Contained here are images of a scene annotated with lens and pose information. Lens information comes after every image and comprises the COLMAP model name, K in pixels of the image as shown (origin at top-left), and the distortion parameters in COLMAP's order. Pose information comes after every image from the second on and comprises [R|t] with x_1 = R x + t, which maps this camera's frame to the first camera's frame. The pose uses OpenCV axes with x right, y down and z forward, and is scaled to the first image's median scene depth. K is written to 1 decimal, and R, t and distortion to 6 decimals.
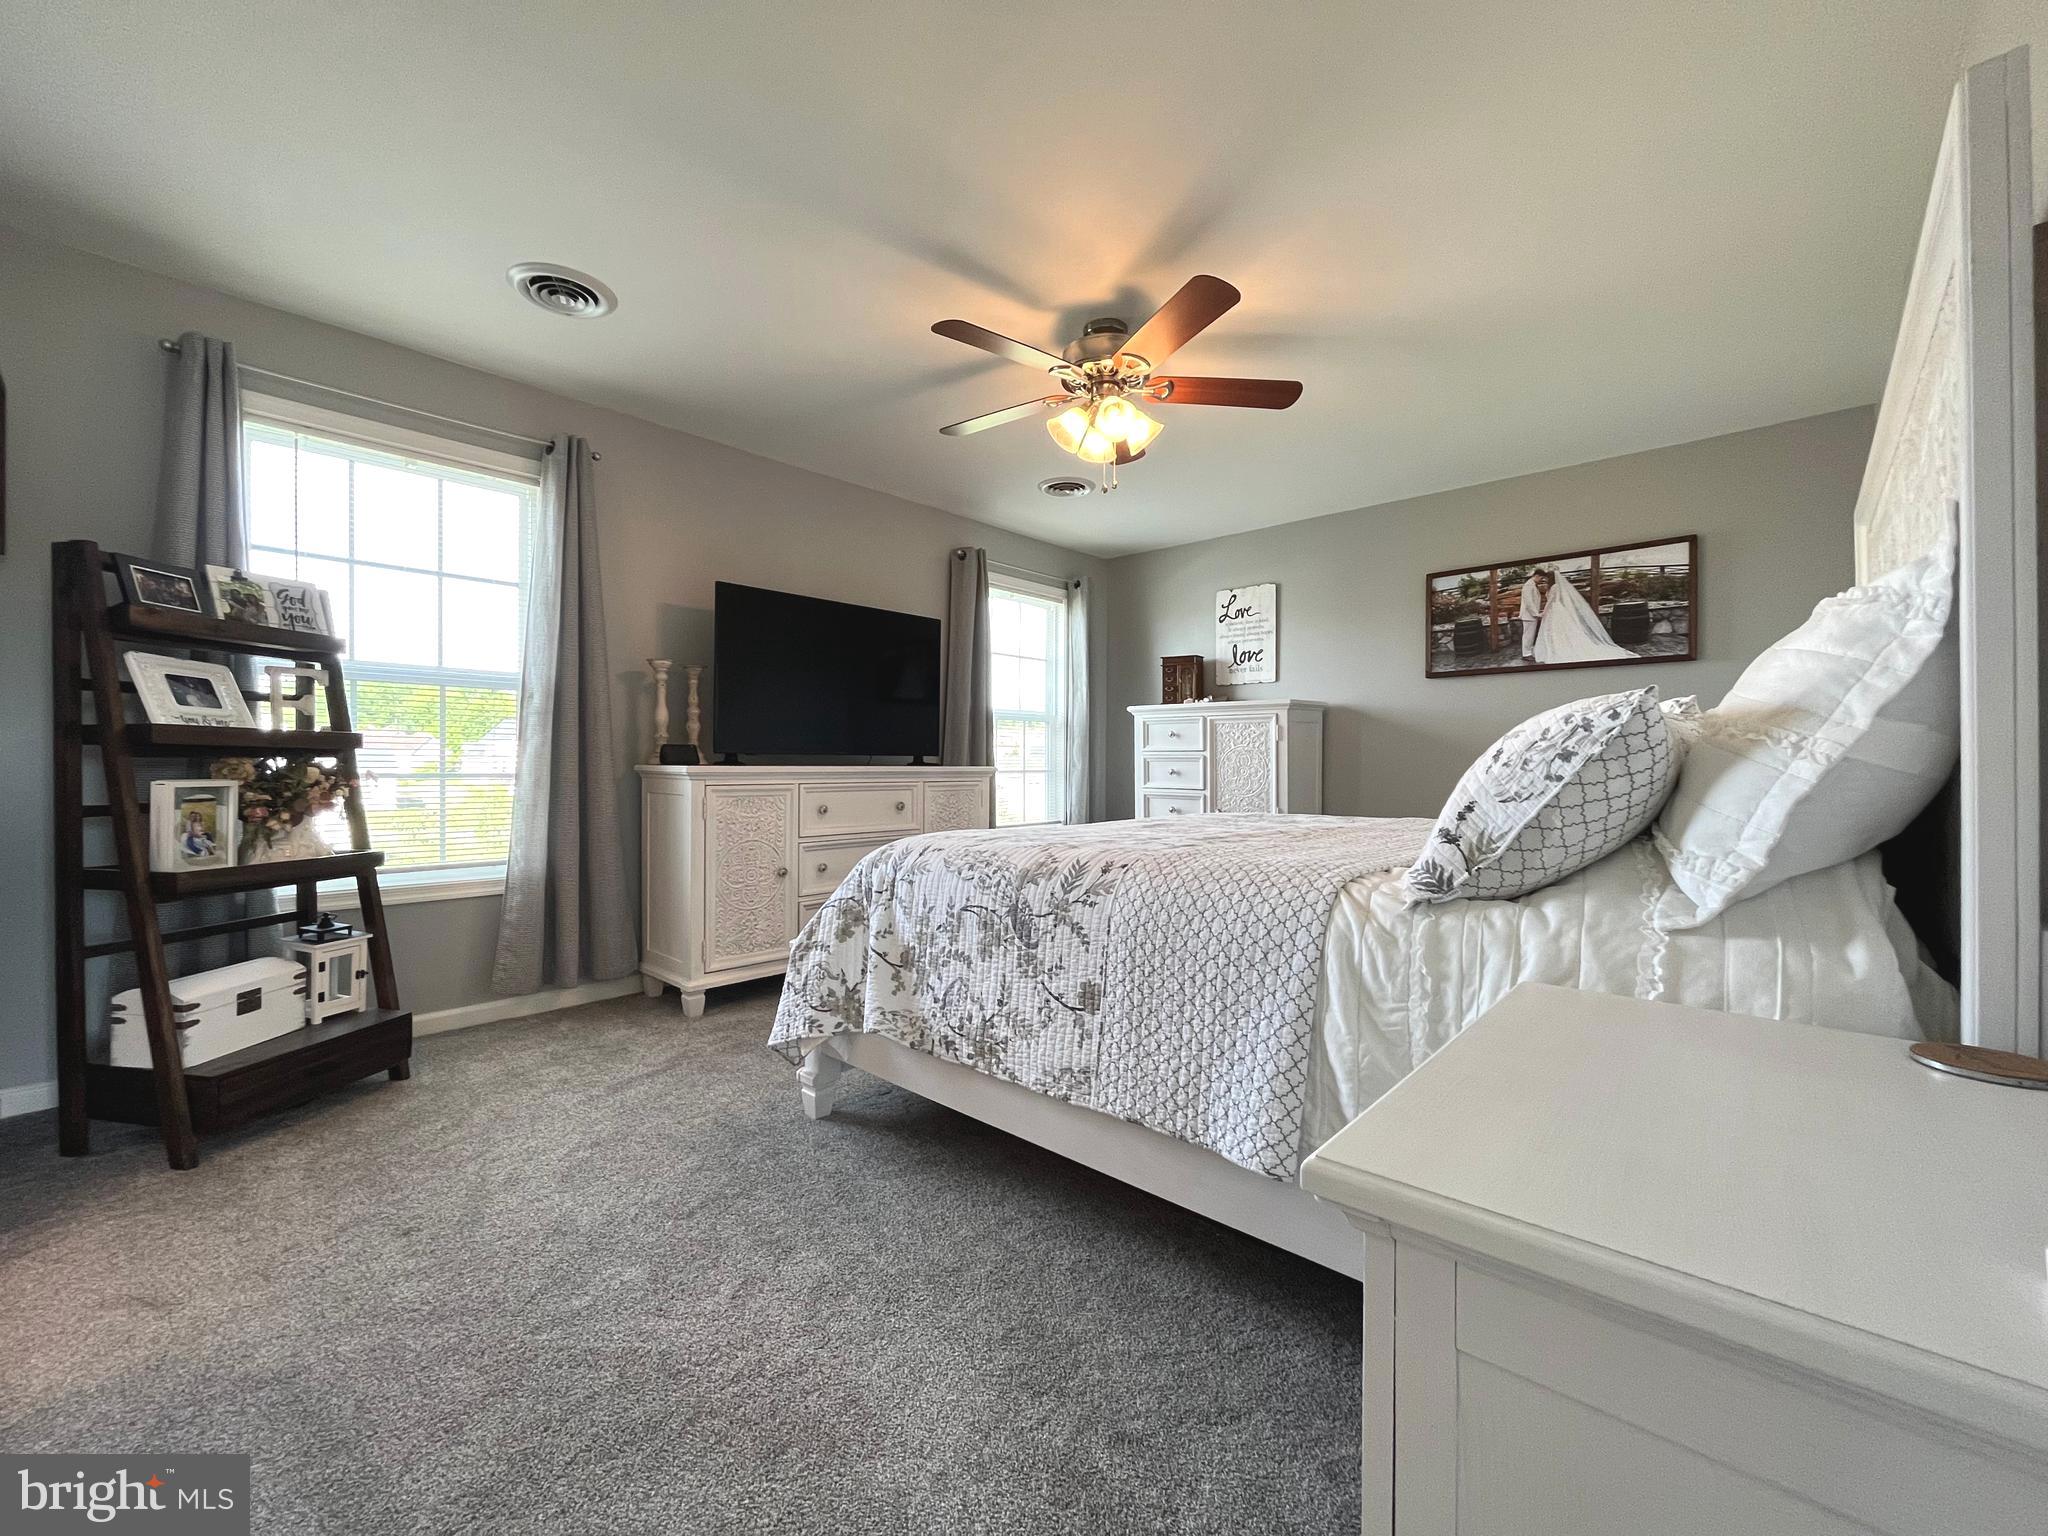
lens RADIAL K [[826.8, 0, 1025.9], [0, 826.8, 758.8], [0, 0, 1]] dist [-0.000627, -0.000686]
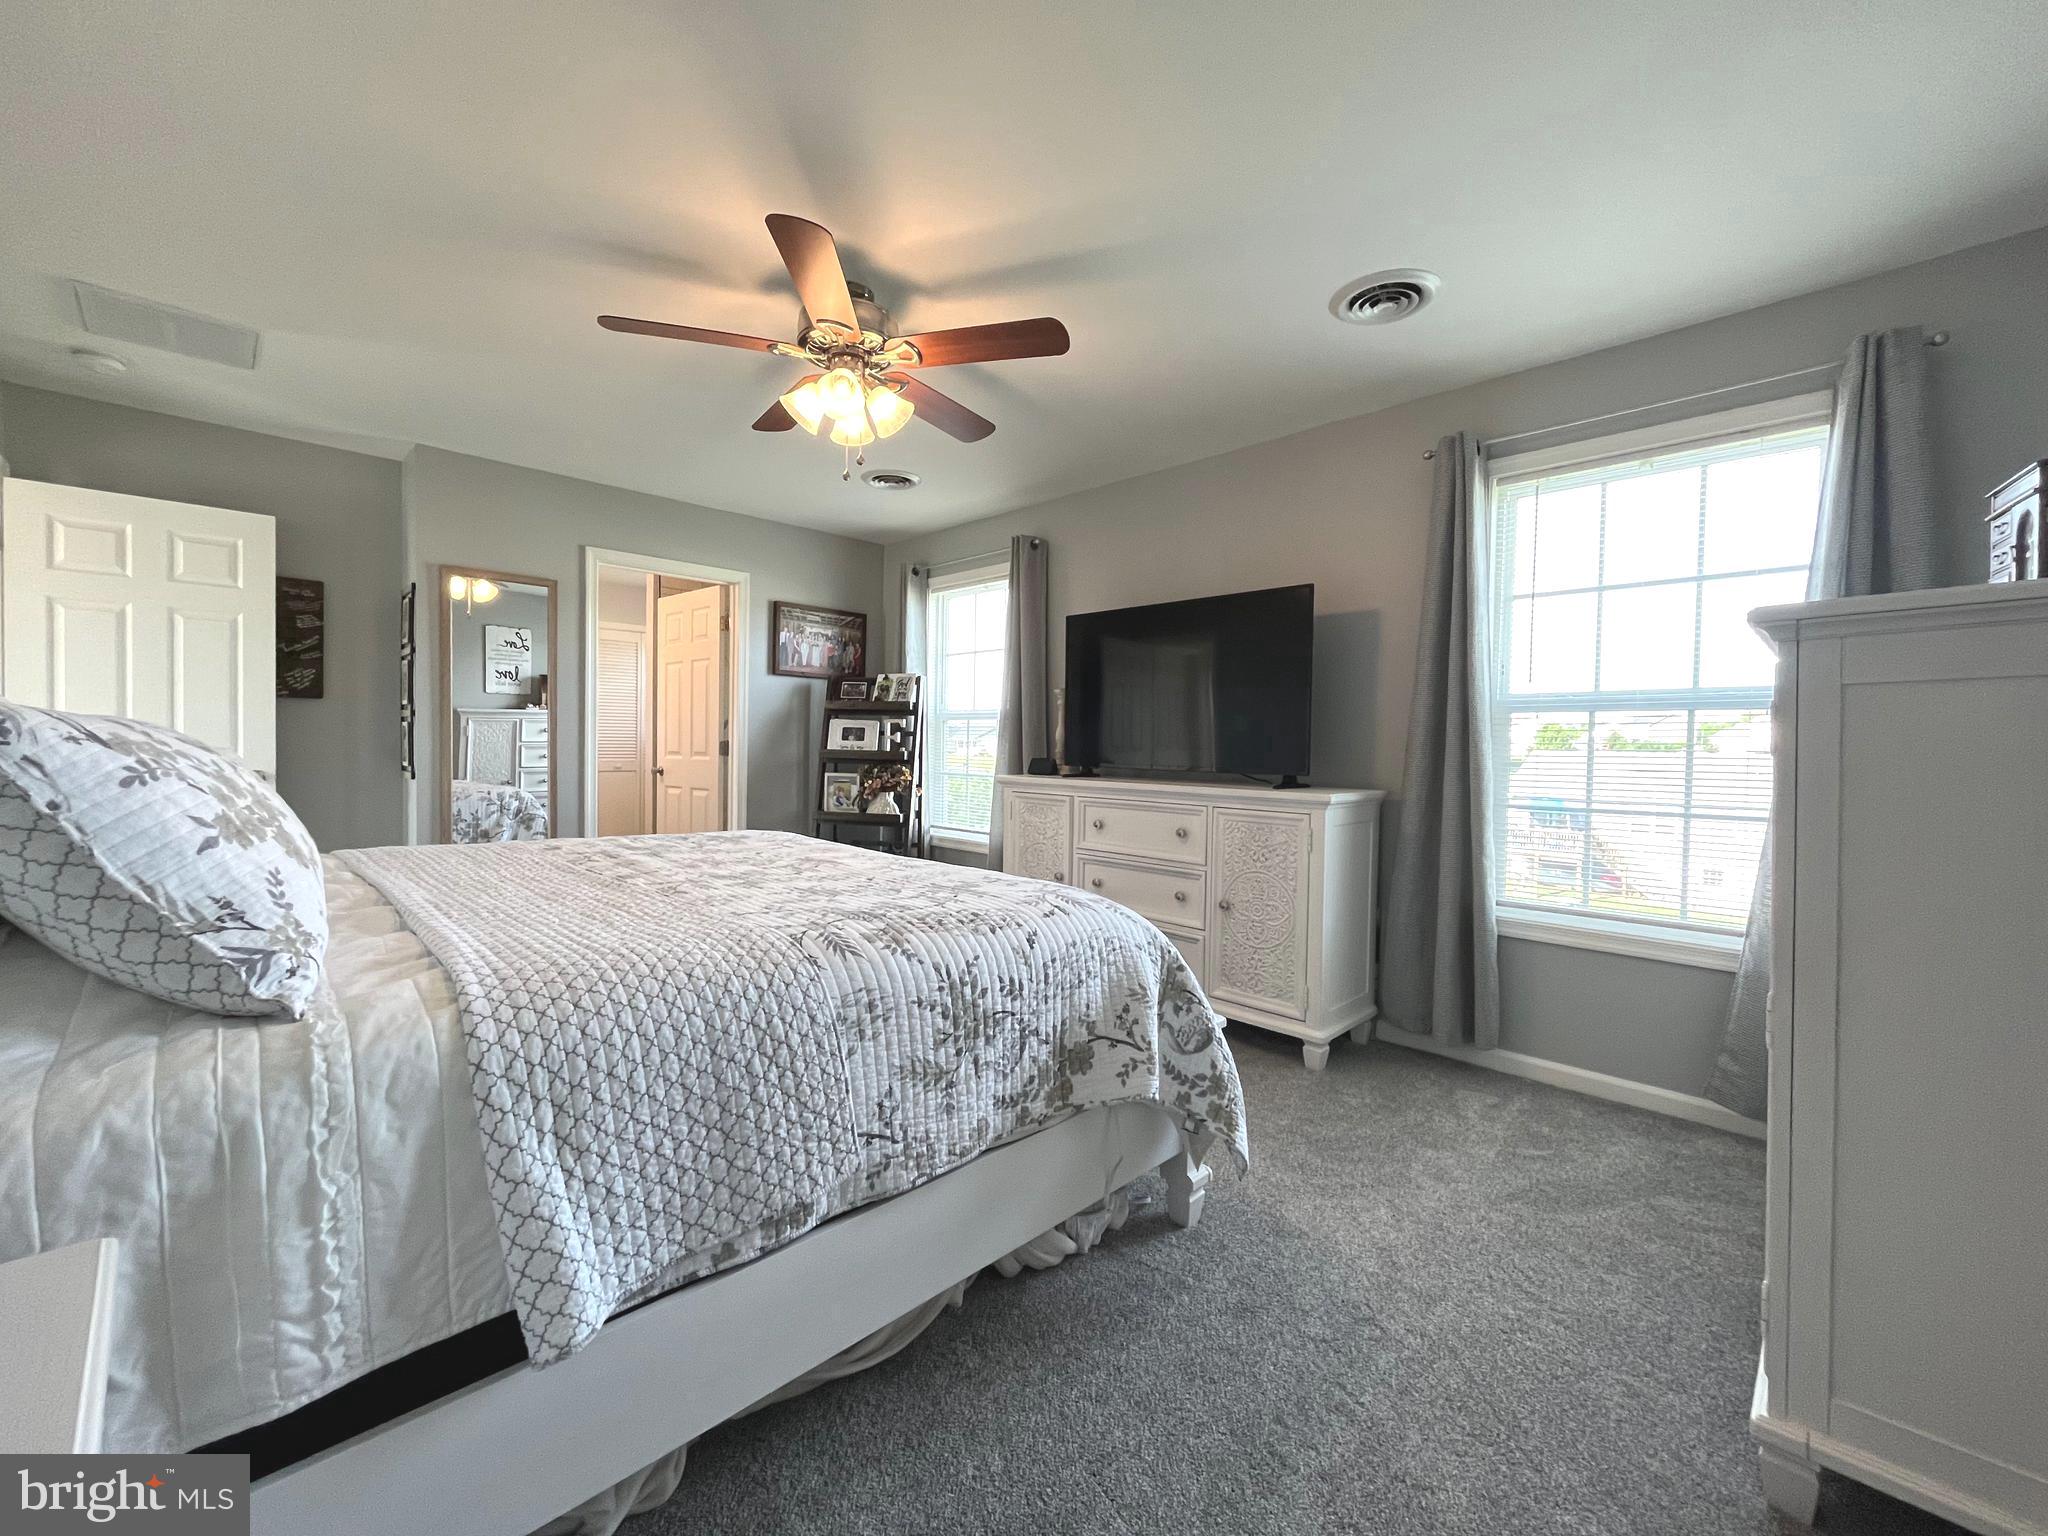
lens RADIAL K [[826.8, 0, 1015.3], [0, 826.8, 763.6], [0, 0, 1]] dist [-0.000627, -0.000686]
pose [[-0.030993, 0.010452, -0.999465, 0.725303], [-0.017815, 0.999781, 0.011007, -0.020335], [0.999361, 0.018146, -0.030800, 0.889157]]
